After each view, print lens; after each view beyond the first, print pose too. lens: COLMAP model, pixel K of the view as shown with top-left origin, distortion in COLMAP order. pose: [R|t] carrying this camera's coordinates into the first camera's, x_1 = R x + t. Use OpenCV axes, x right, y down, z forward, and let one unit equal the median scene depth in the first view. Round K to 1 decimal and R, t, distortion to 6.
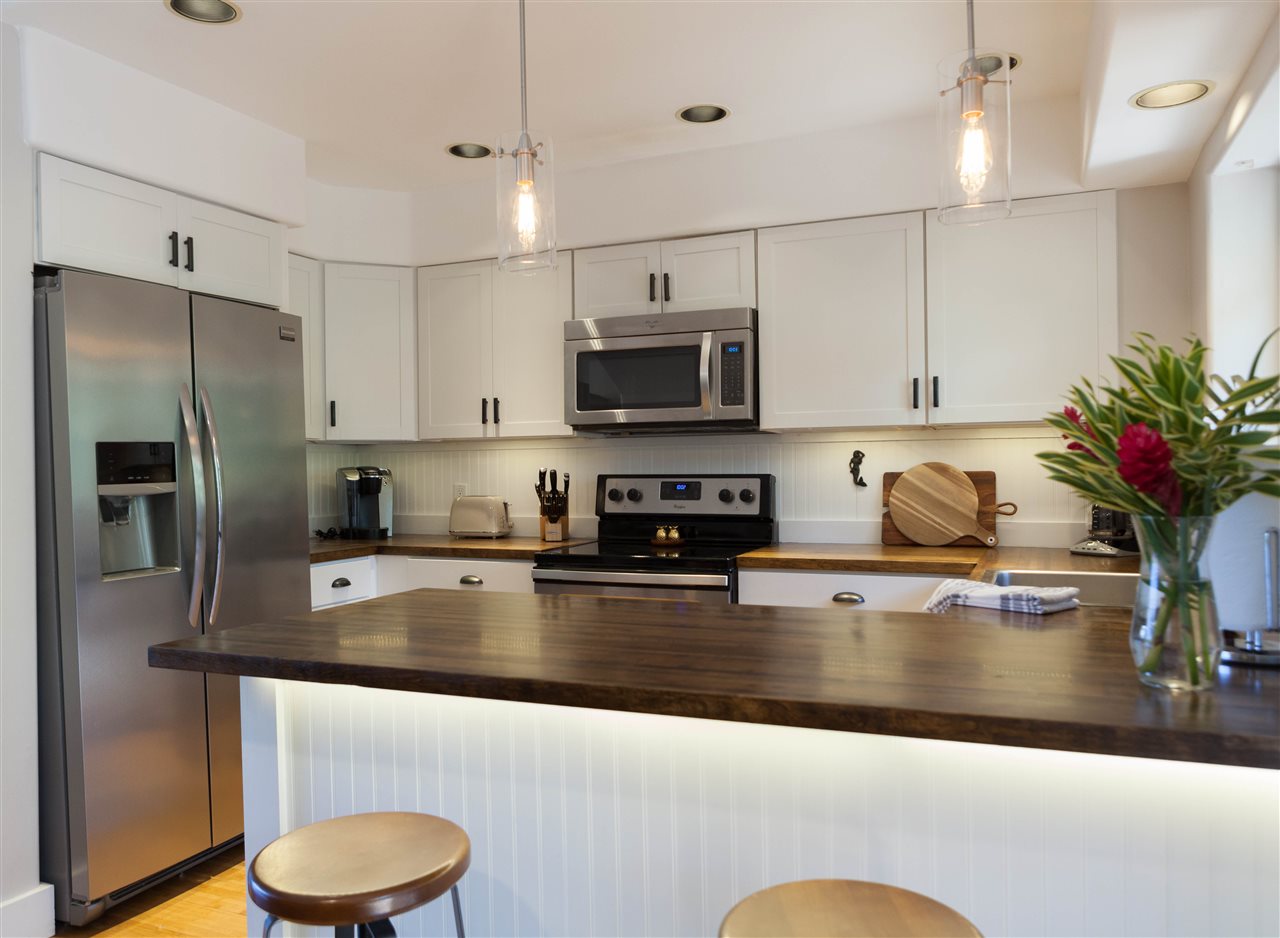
lens RADIAL K [[965.1, 0, 637.8], [0, 965.1, 494.9], [0, 0, 1]] dist [-0.004446, -0.001103]
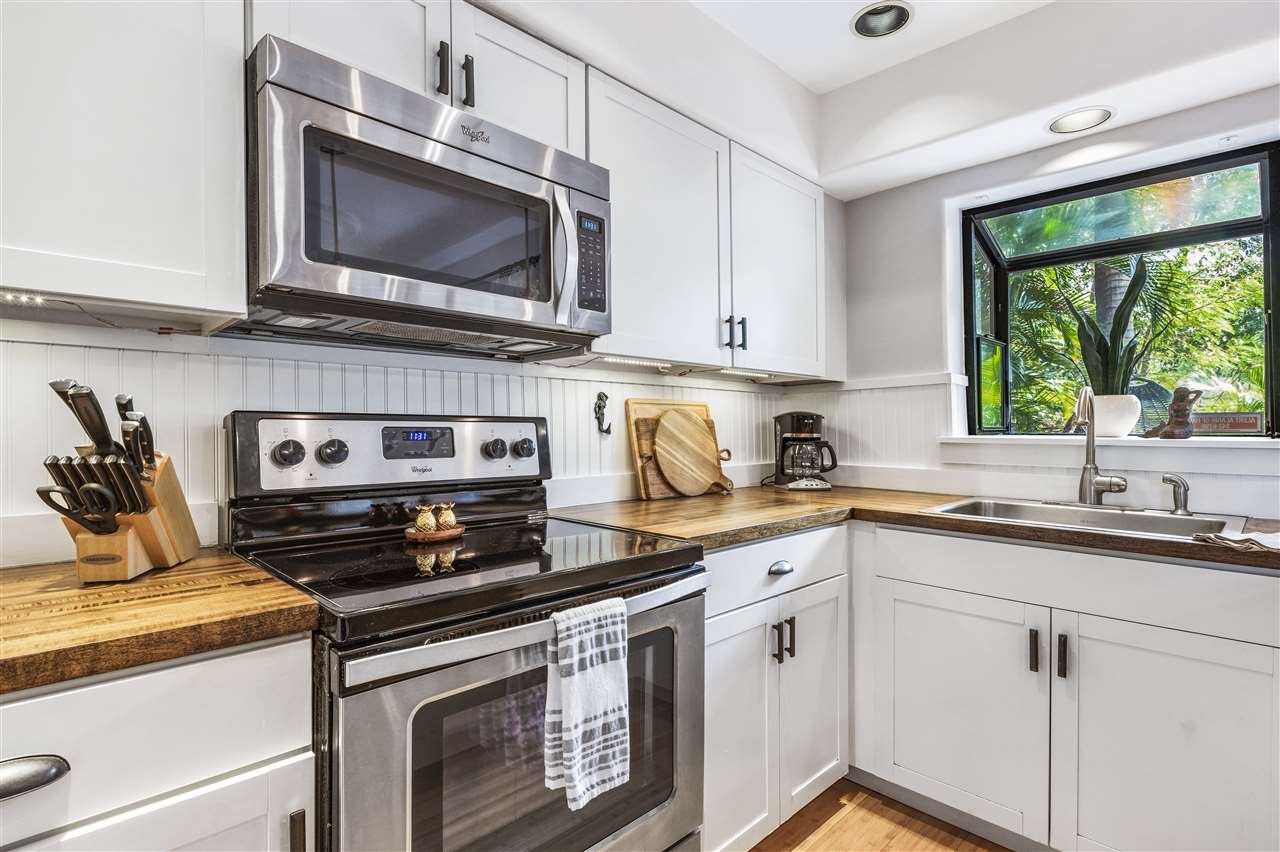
lens RADIAL K [[625.4, 0, 640.0], [0, 625.4, 426.0], [0, 0, 1]] dist [0.001398, 0.000217]
pose [[0.386935, 0.015446, 0.921978, -0.260092], [0.023117, 0.999383, -0.026444, -0.001069], [-0.921817, 0.031545, 0.386339, 0.752312]]
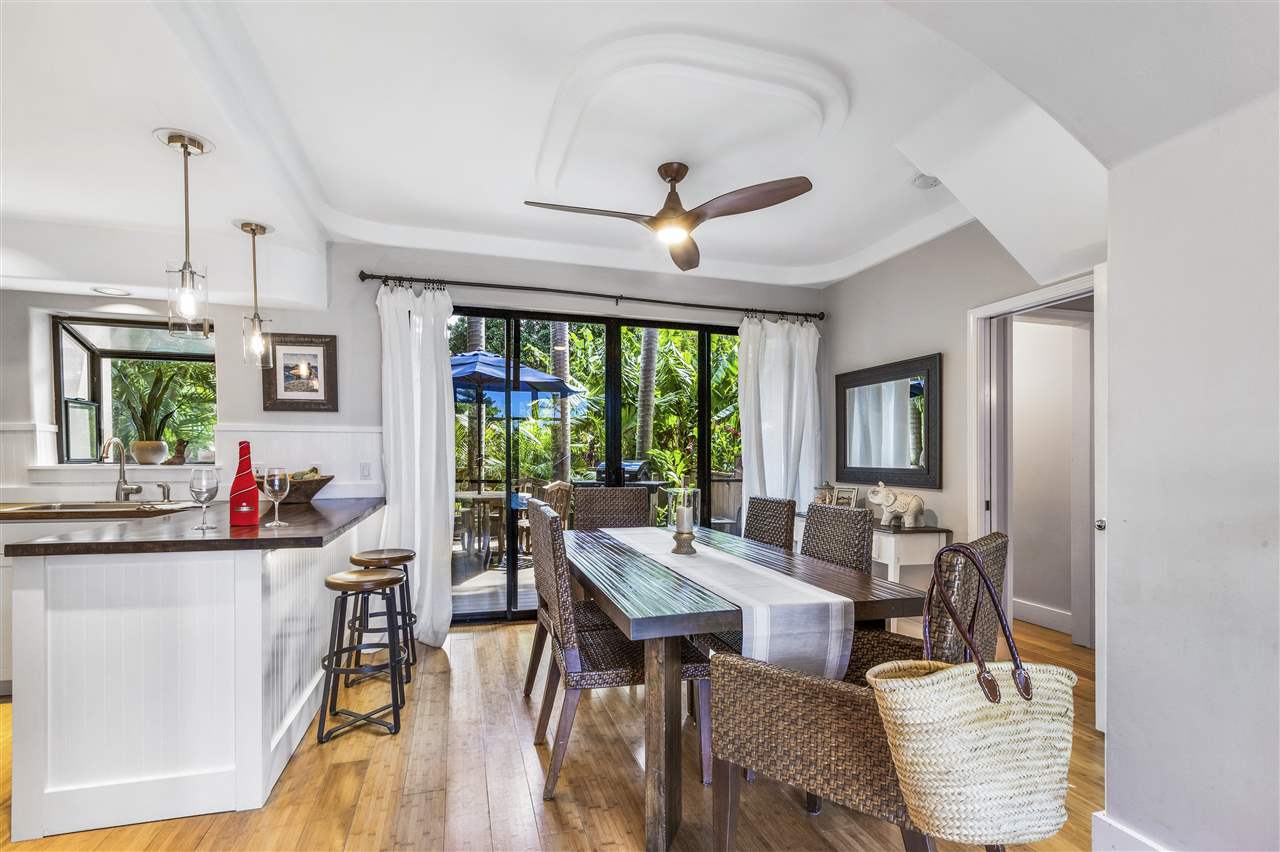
lens RADIAL K [[600.9, 0, 637.0], [0, 600.9, 458.7], [0, 0, 1]] dist [0.001430, 0.000284]
pose [[-0.633014, 0.011588, 0.774054, -0.838097], [0.033672, 0.999354, 0.012576, 0.009161], [-0.773408, 0.034024, -0.632995, 0.583020]]
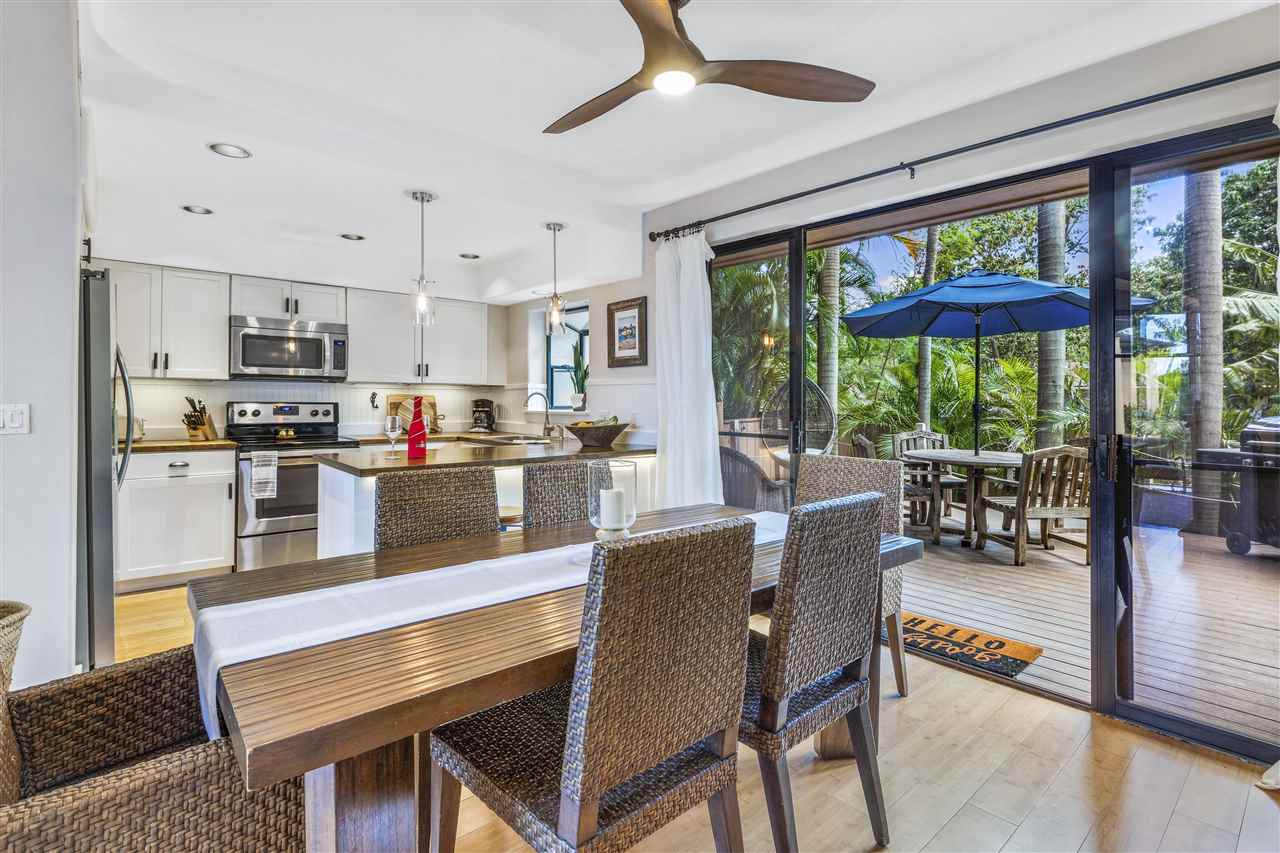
lens RADIAL K [[607.2, 0, 645.1], [0, 607.2, 392.2], [0, 0, 1]] dist [-0.000177, -0.000050]
pose [[0.445685, 0.027846, 0.894756, -0.733267], [0.016762, 0.999081, -0.039442, 0.018983], [-0.895033, 0.032577, 0.444809, -0.172026]]
